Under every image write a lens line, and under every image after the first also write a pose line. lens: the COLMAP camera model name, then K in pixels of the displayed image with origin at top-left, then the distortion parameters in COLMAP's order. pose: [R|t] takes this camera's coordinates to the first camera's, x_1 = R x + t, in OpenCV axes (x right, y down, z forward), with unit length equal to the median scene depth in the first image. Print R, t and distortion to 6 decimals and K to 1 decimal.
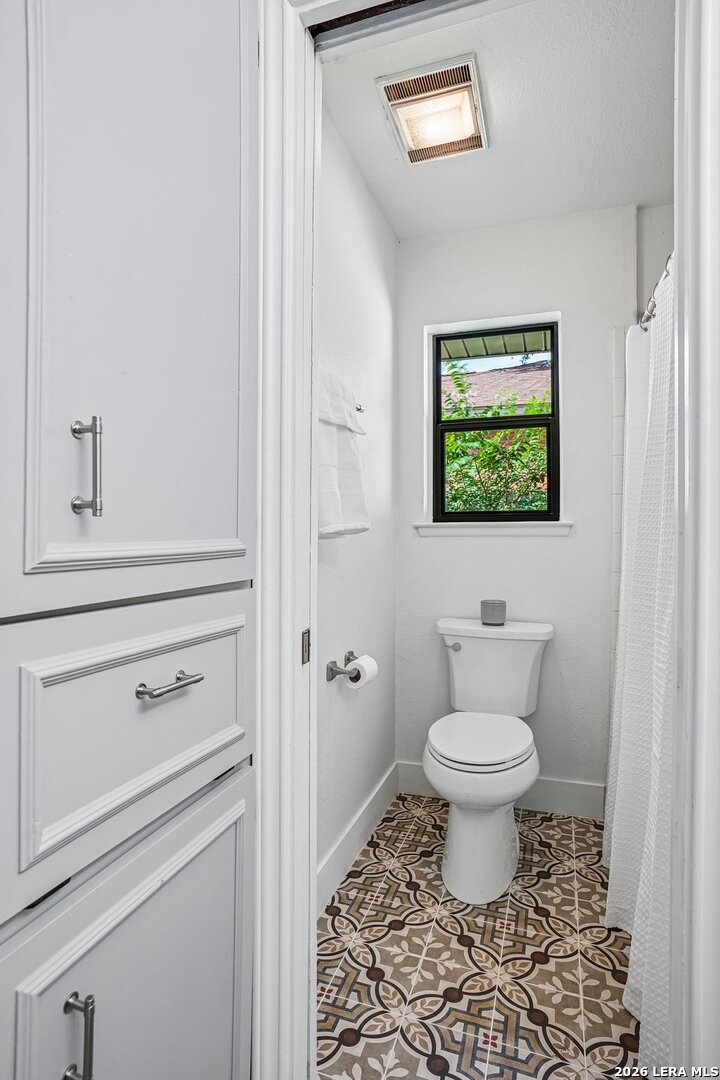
lens RADIAL K [[572.2, 0, 360.0], [0, 572.2, 540.0], [0, 0, 1]] dist [-0.049586, 0.029949]
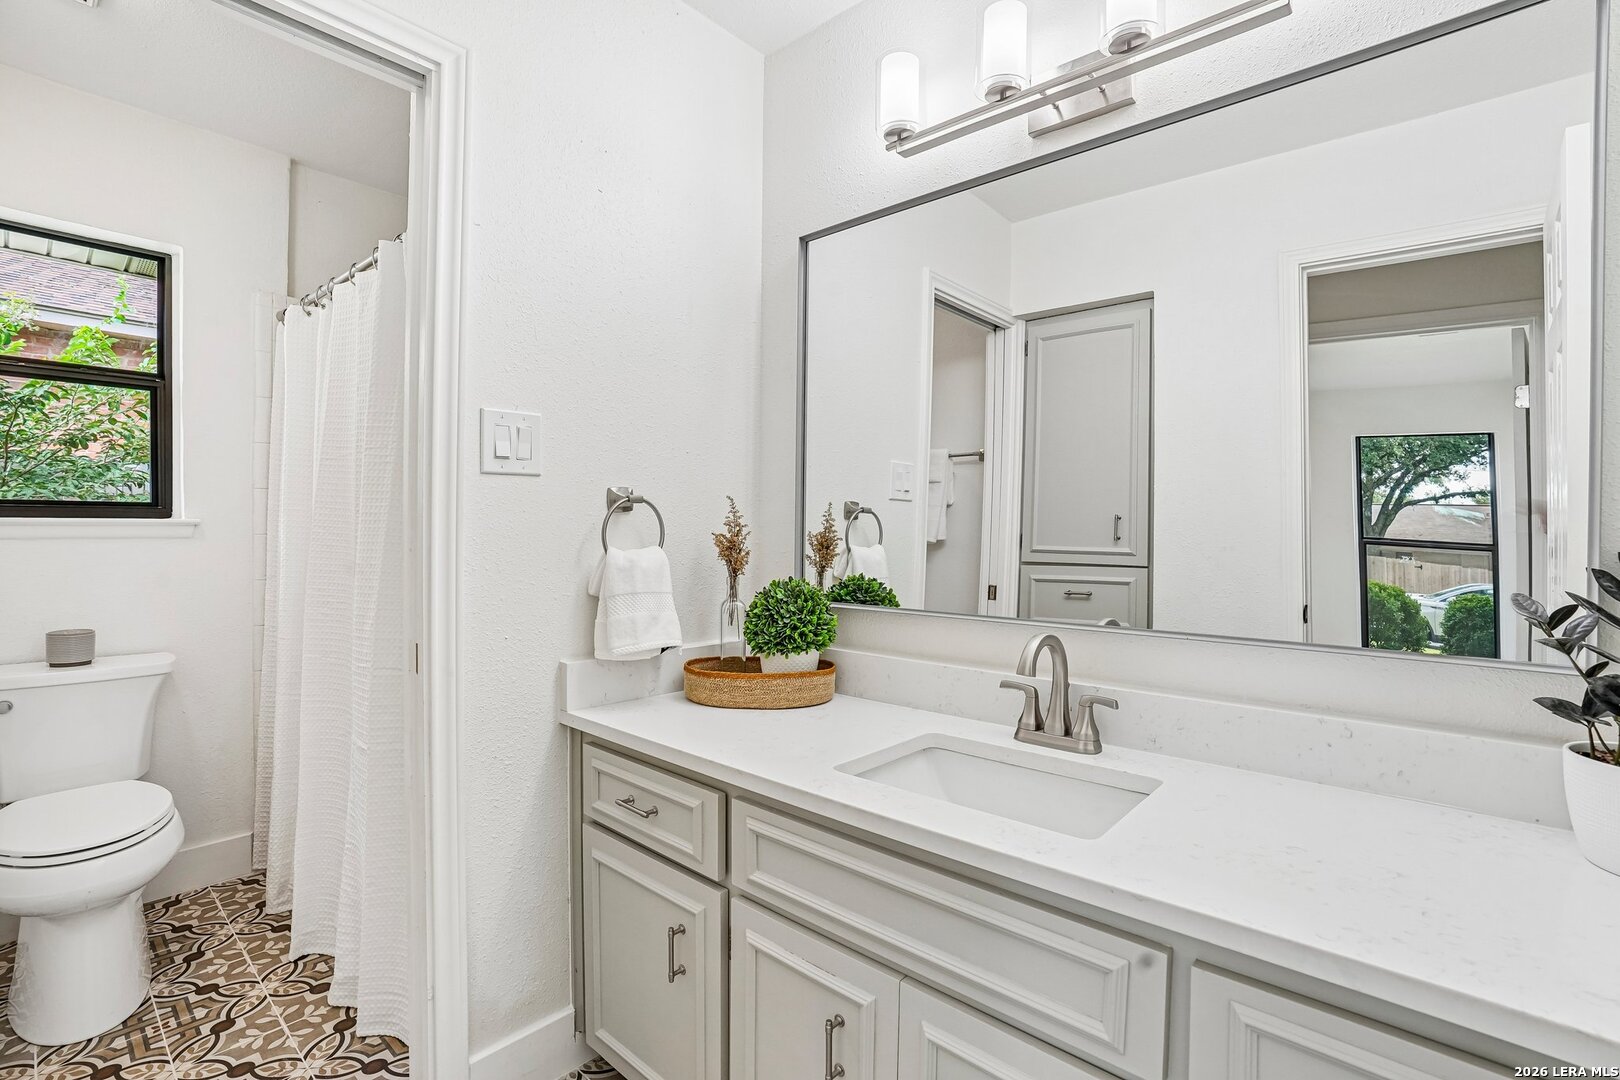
lens RADIAL K [[748.7, 0, 814.0], [0, 748.7, 538.5], [0, 0, 1]] dist [-0.067179, 0.025741]
pose [[0.375796, -0.008560, 0.926663, -0.272302], [-0.005810, 0.999916, 0.011593, -0.026025], [-0.926684, -0.009740, 0.375715, -0.201171]]
